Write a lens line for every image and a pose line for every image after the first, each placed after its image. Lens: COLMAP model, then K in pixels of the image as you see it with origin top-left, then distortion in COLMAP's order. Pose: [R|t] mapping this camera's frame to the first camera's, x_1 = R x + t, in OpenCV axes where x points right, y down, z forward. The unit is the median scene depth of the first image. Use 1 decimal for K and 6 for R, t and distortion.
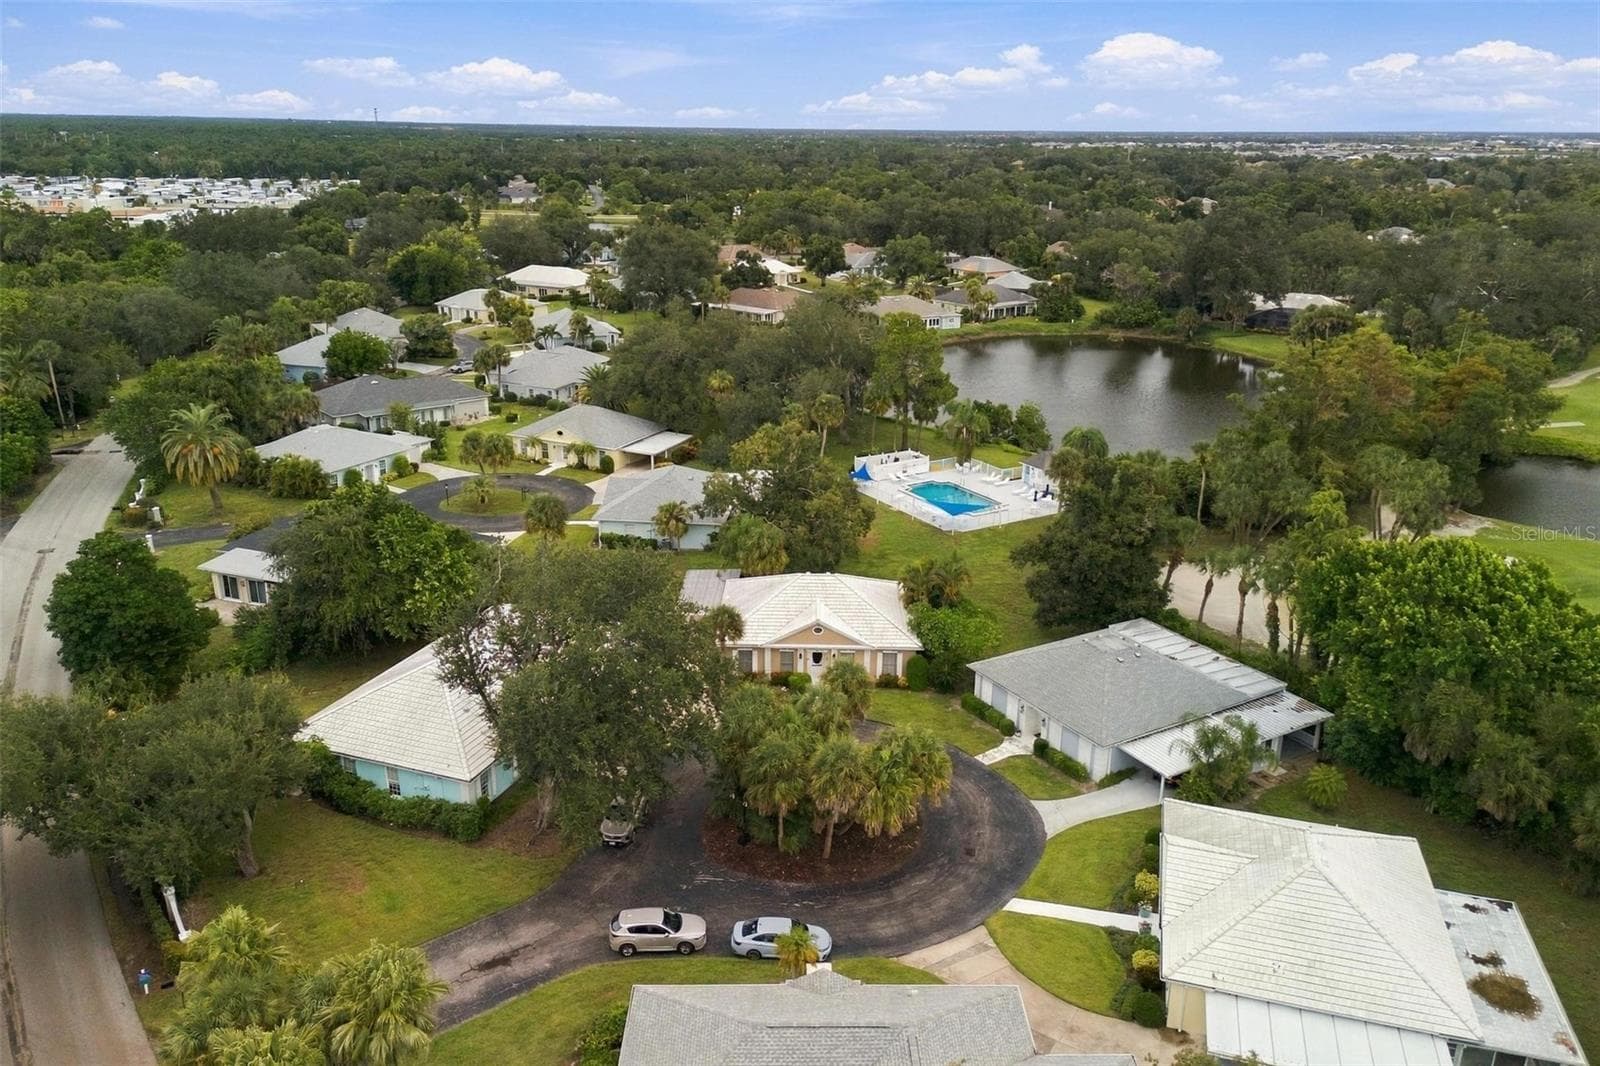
lens RADIAL K [[1156.1, 0, 801.5], [0, 1156.1, 536.1], [0, 0, 1]] dist [0.046550, -0.035944]
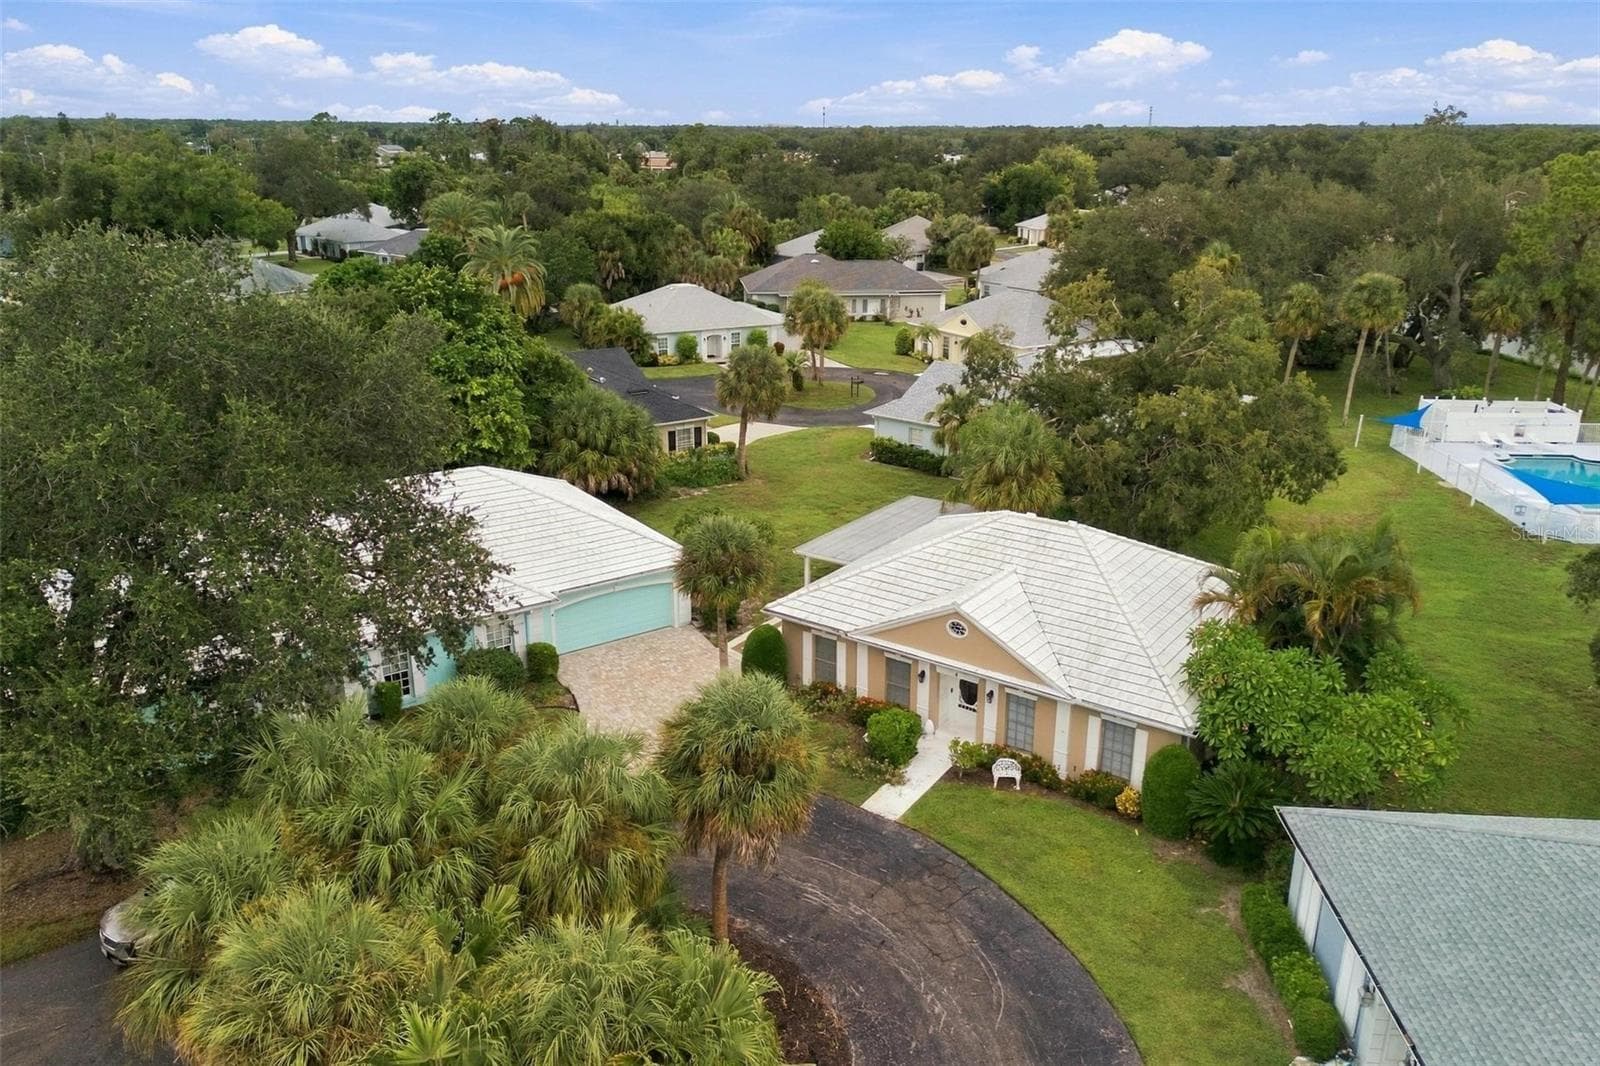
lens RADIAL K [[1156.1, 0, 795.2], [0, 1156.1, 533.5], [0, 0, 1]] dist [0.046550, -0.035944]
pose [[0.814181, 0.174695, -0.553707, 0.158506], [-0.177735, 0.982870, 0.048752, 0.028150], [0.552739, 0.058720, 0.831283, 0.471787]]
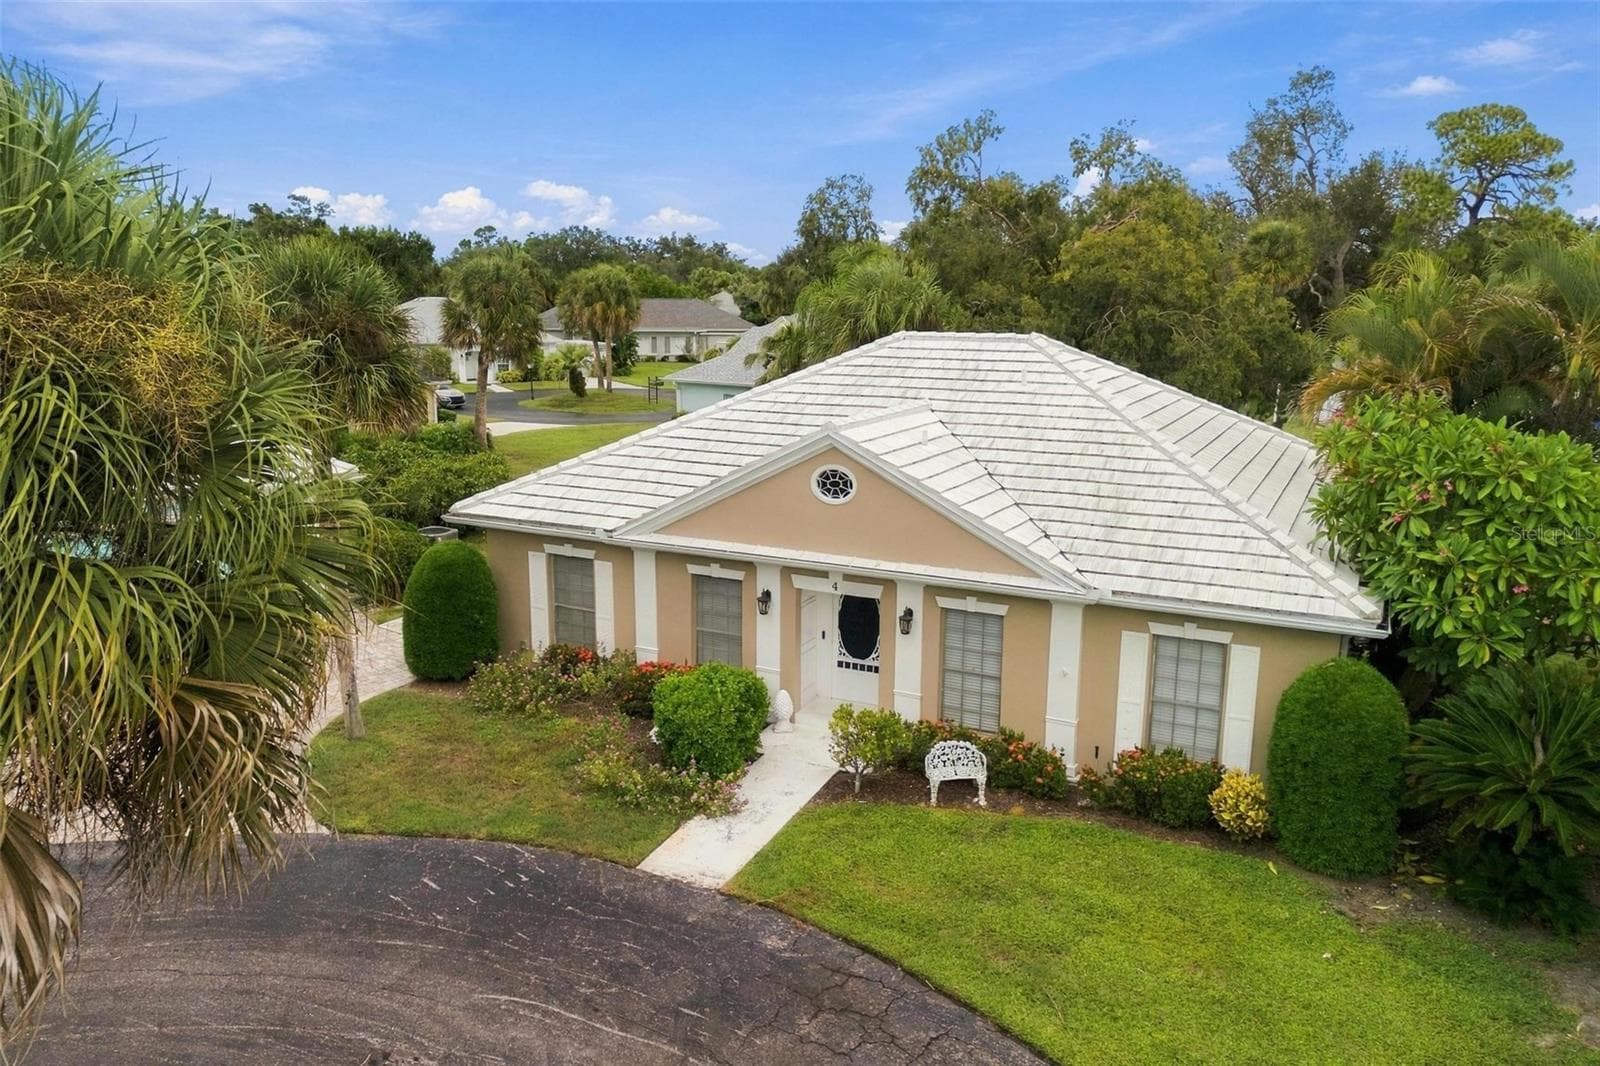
lens RADIAL K [[1156.1, 0, 798.0], [0, 1156.1, 540.0], [0, 0, 1]] dist [0.046550, -0.035944]
pose [[0.897827, 0.086498, -0.431768, 0.079371], [-0.138702, 0.986158, -0.090858, 0.088633], [0.417932, 0.141461, 0.897397, 0.637344]]
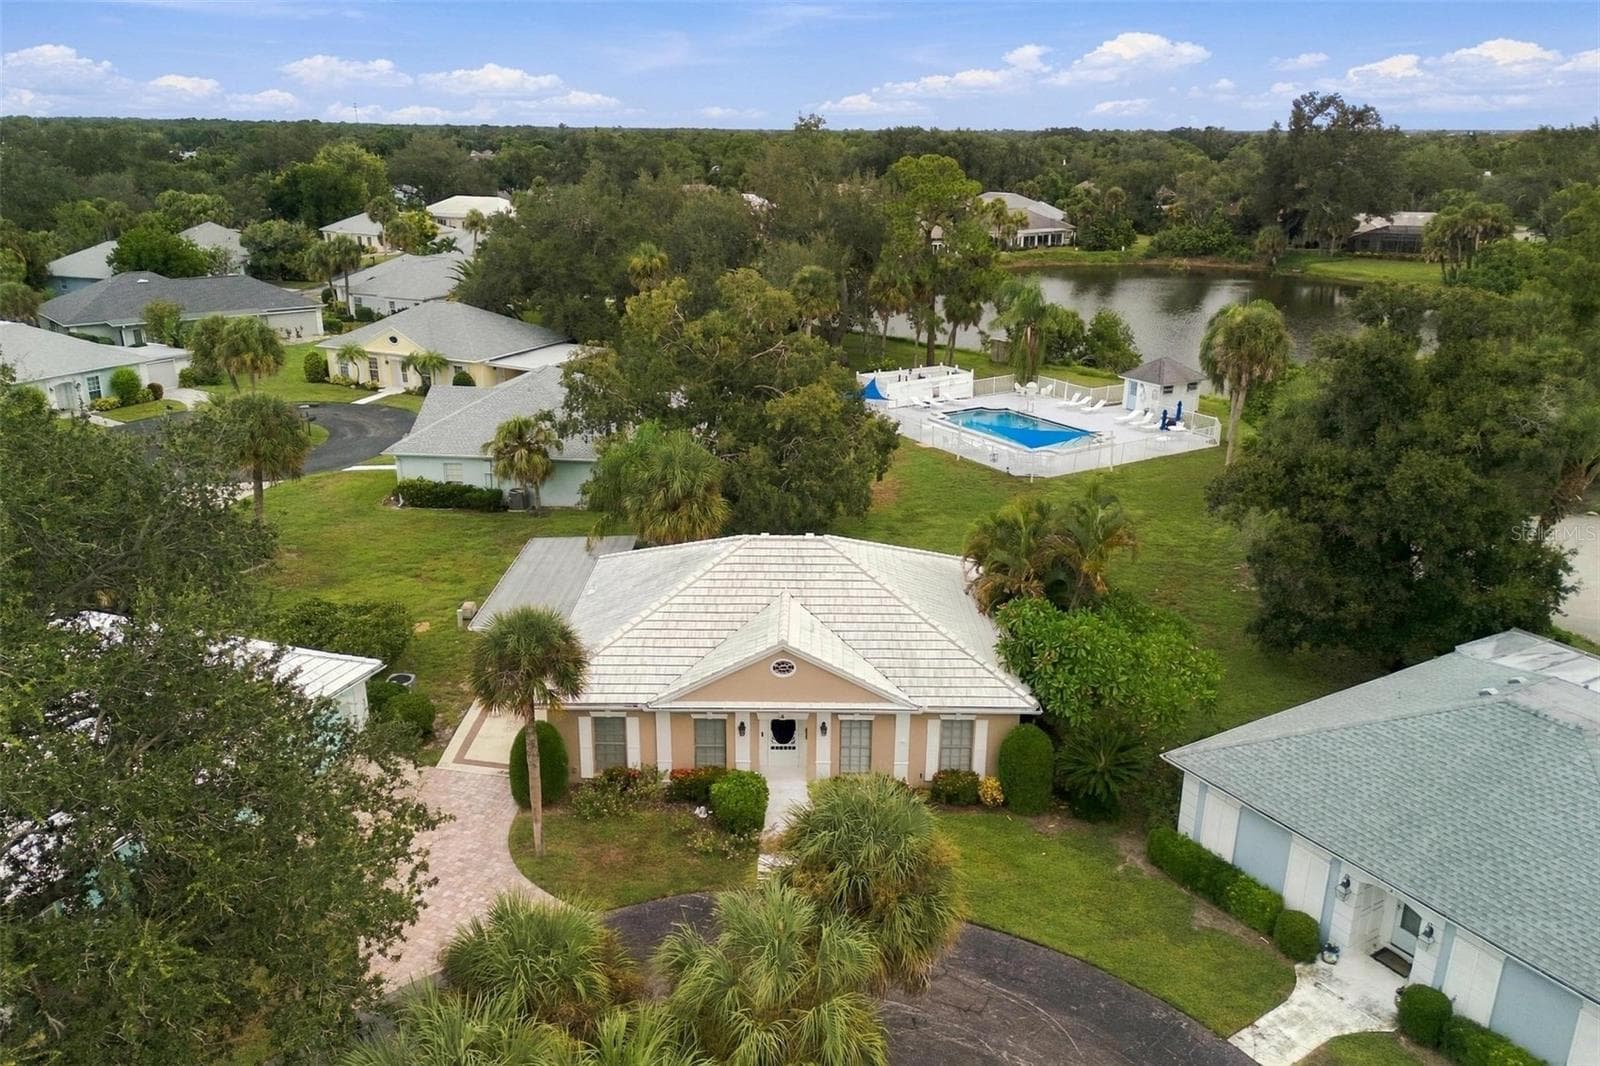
lens RADIAL K [[1156.1, 0, 802.1], [0, 1156.1, 541.9], [0, 0, 1]] dist [0.046550, -0.035944]
pose [[0.999954, -0.006793, 0.006789, 0.014401], [0.006770, 0.999971, 0.003372, 0.028163], [-0.006812, -0.003326, 0.999971, 0.465774]]
